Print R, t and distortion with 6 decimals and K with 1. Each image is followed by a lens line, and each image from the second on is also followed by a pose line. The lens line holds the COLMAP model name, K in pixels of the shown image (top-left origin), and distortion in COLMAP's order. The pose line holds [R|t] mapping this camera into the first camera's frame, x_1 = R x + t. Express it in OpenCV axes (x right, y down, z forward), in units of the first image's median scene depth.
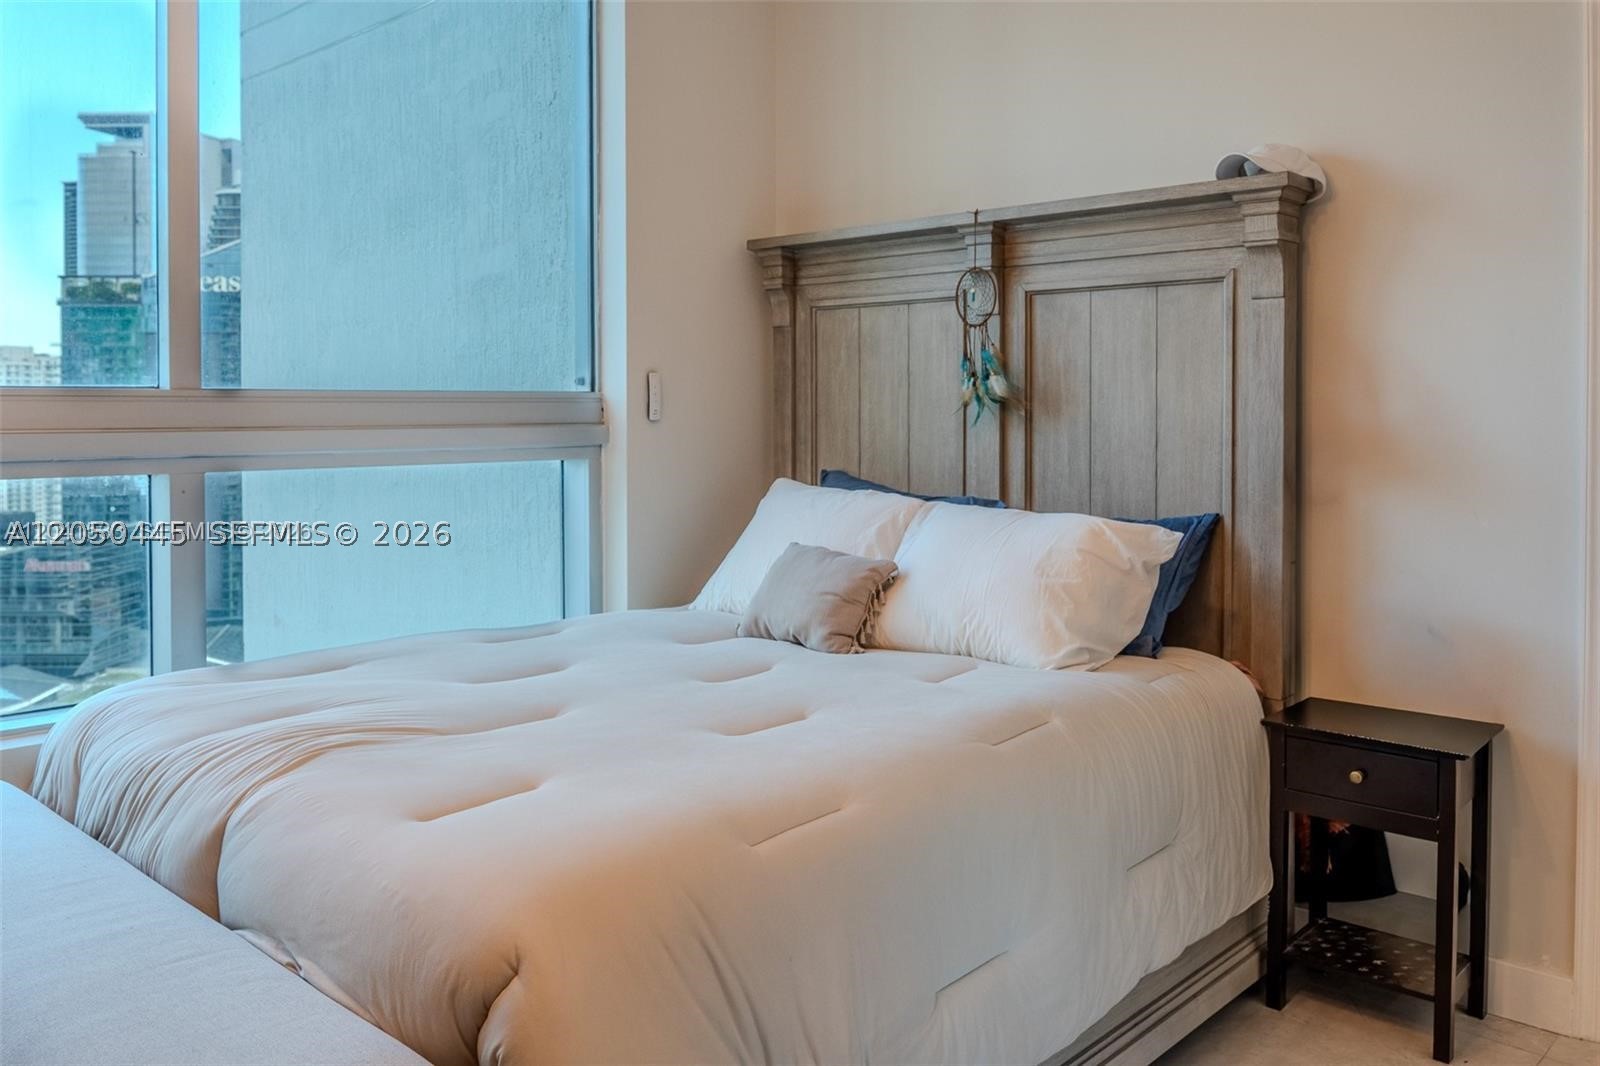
lens RADIAL K [[1305.6, 0, 798.9], [0, 1305.6, 409.5], [0, 0, 1]] dist [-0.002062, -0.000527]
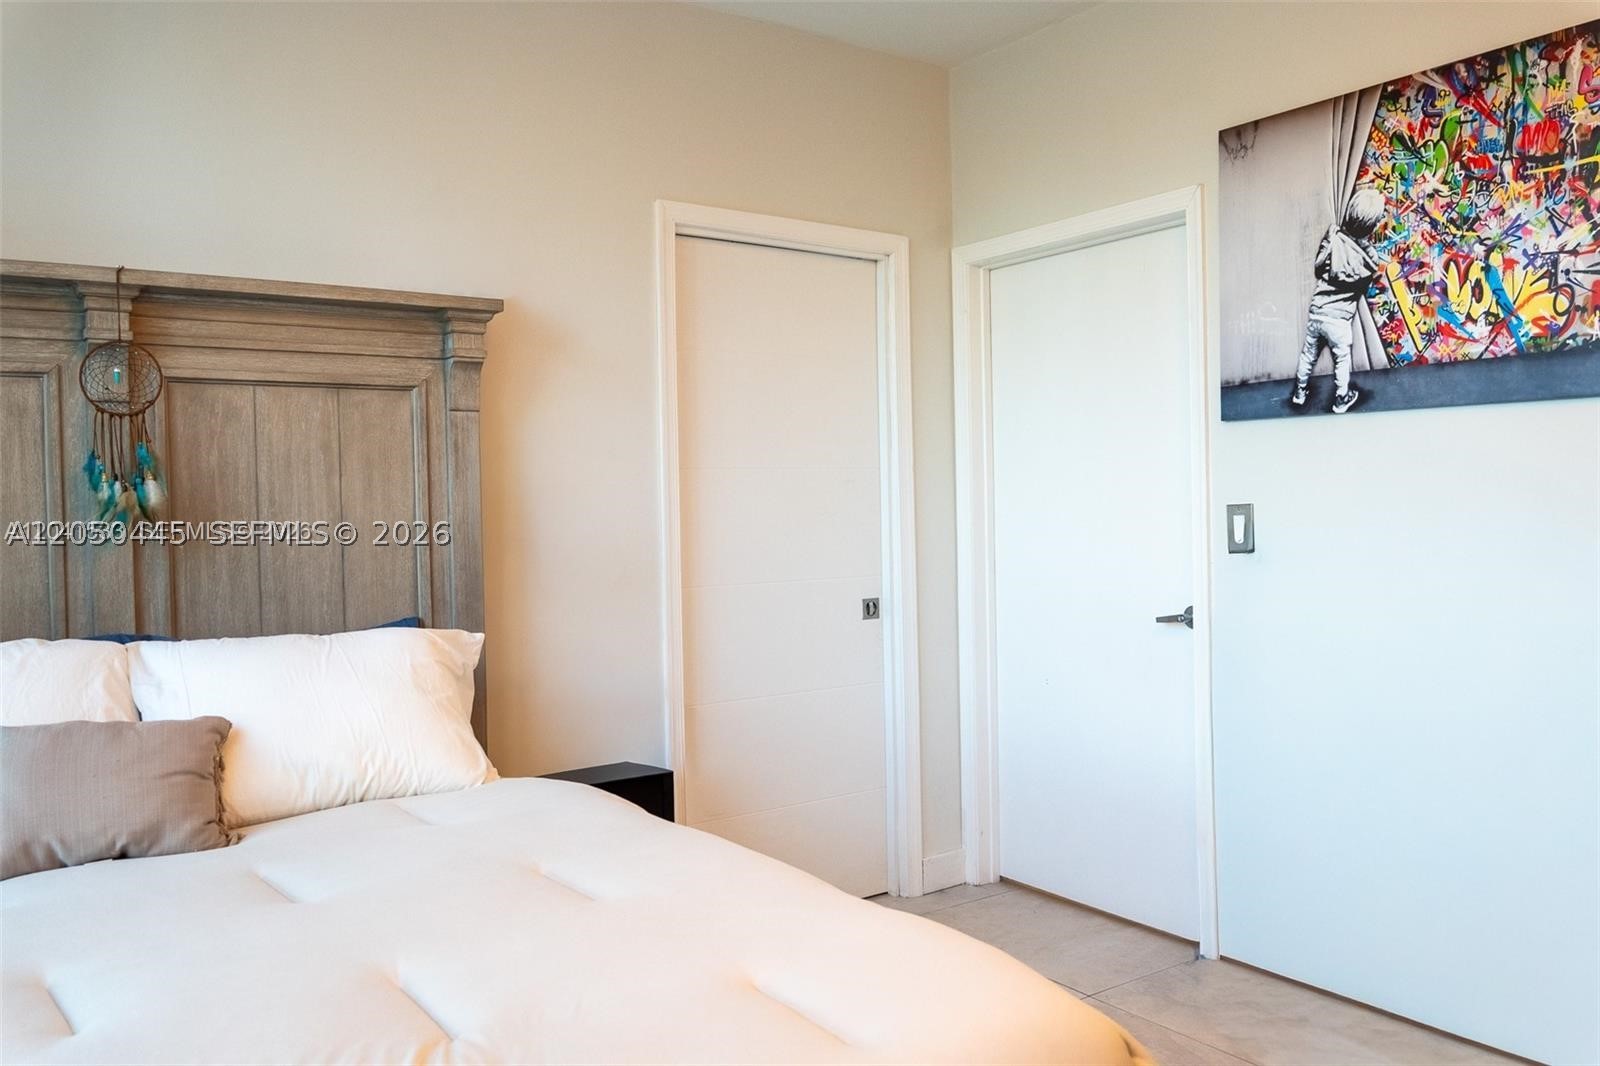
lens RADIAL K [[1230.9, 0, 800.0], [0, 1230.9, 533.0], [0, 0, 1]] dist [-0.006390, -0.005301]
pose [[0.211088, -0.024066, 0.977171, -0.527539], [0.023009, 0.999542, 0.019646, 0.001652], [-0.977196, 0.018336, 0.211545, 0.473729]]
